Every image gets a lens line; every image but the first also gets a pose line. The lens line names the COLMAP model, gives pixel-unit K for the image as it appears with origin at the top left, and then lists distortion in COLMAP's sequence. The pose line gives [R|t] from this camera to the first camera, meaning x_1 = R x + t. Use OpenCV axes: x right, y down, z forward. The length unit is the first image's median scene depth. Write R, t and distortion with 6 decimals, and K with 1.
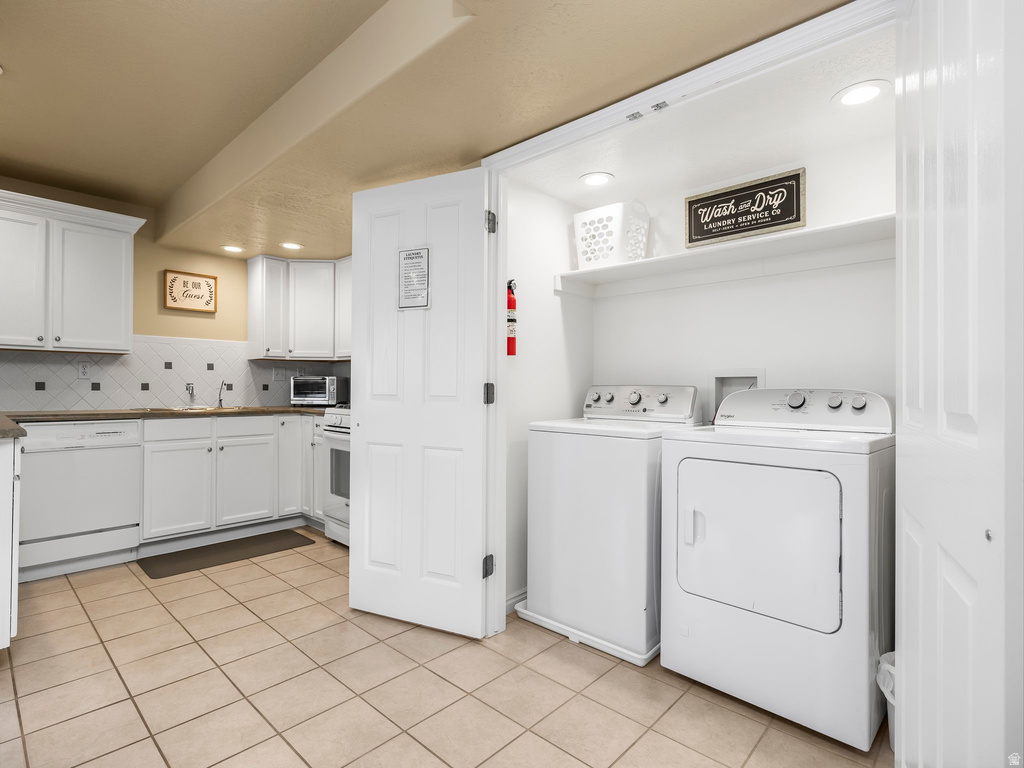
lens RADIAL K [[507.1, 0, 512.0], [0, 507.1, 384.0], [0, 0, 1]] dist [-0.012903, 0.000255]
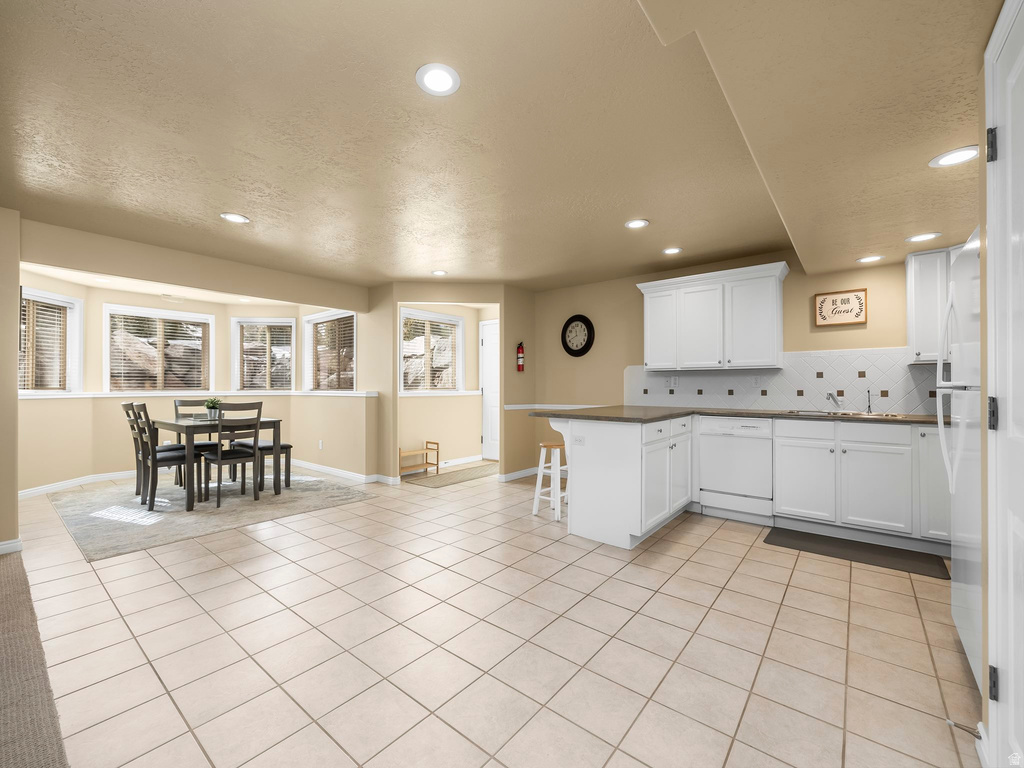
lens RADIAL K [[429.3, 0, 507.7], [0, 429.3, 385.0], [0, 0, 1]] dist [0.001108, 0.000188]
pose [[0.055334, -0.009814, -0.998420, 0.279414], [0.006885, 0.999932, -0.009447, -0.009187], [0.998444, -0.006351, 0.055397, 0.219720]]
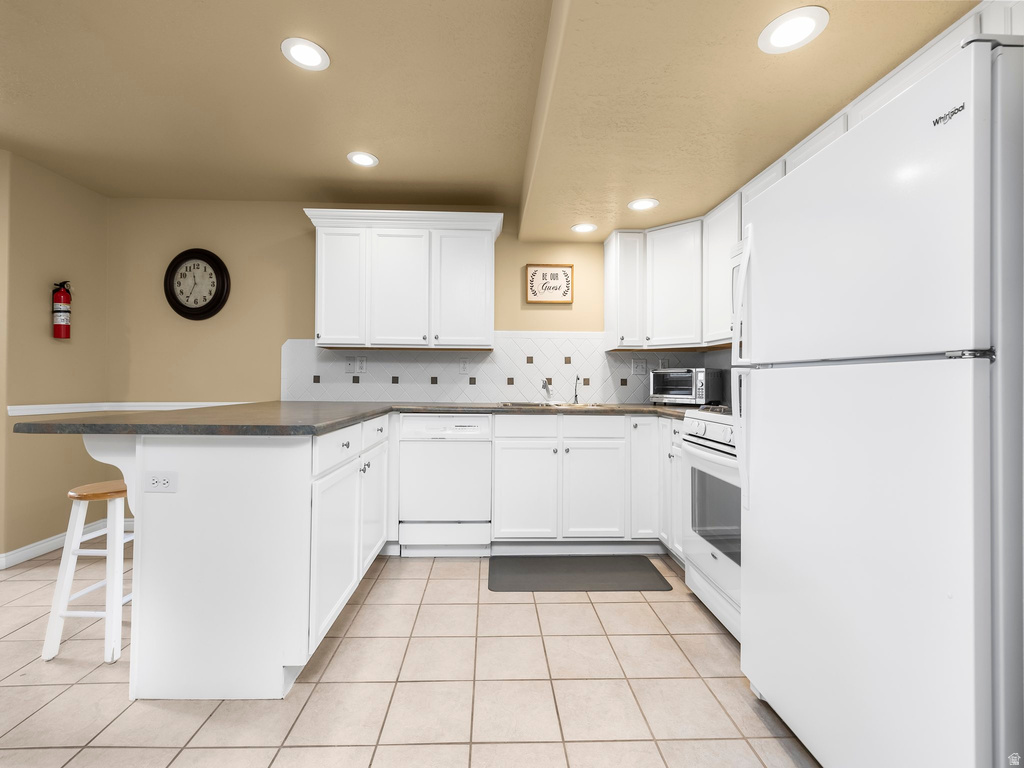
lens RADIAL K [[442.8, 0, 506.3], [0, 442.8, 379.8], [0, 0, 1]] dist [0.000715, 0.000174]
pose [[0.702037, -0.005319, -0.712121, -0.091062], [0.001046, 0.999979, -0.006438, 0.008067], [0.712140, 0.003775, 0.702028, 0.353857]]
